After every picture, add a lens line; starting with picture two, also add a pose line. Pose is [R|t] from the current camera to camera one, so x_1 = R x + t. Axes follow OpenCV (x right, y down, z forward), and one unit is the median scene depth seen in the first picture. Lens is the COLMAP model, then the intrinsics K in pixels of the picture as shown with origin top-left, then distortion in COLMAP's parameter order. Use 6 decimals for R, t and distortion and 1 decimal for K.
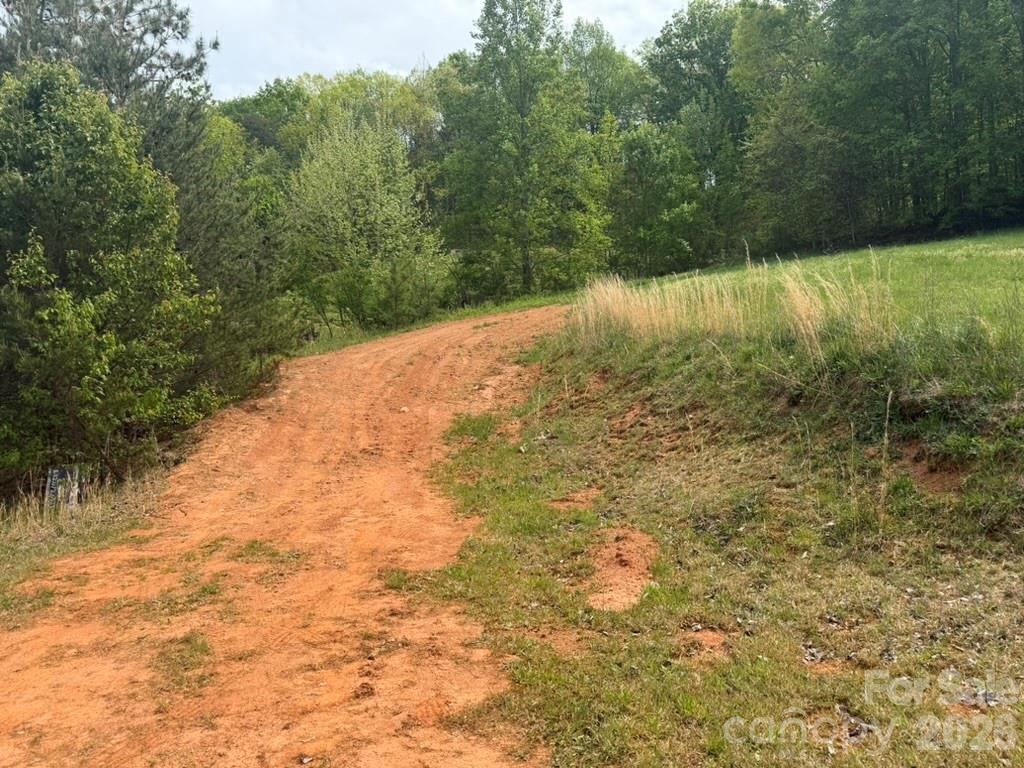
lens RADIAL K [[746.5, 0, 511.8], [0, 746.5, 384.5], [0, 0, 1]] dist [-0.000294, -0.000410]
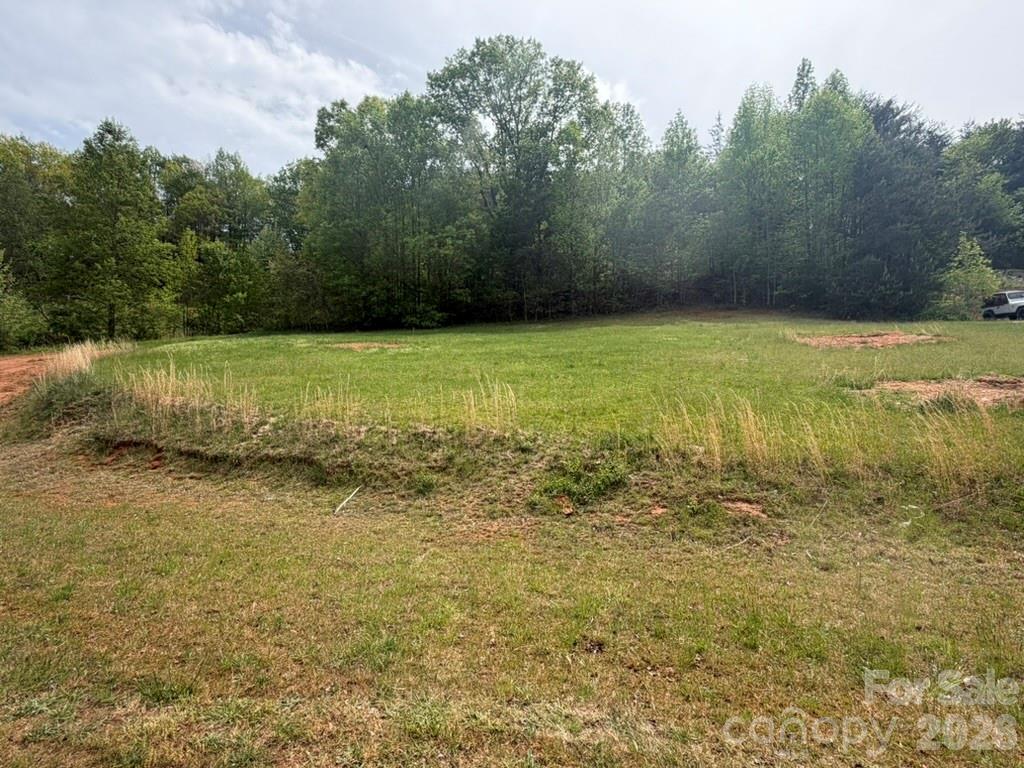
lens RADIAL K [[535.0, 0, 512.3], [0, 535.0, 382.7], [0, 0, 1]] dist [0.000542, 0.000163]
pose [[0.867894, 0.049505, 0.494276, 0.097096], [-0.024573, 0.998082, -0.056818, 0.003441], [-0.496141, 0.037166, 0.867446, -0.166009]]
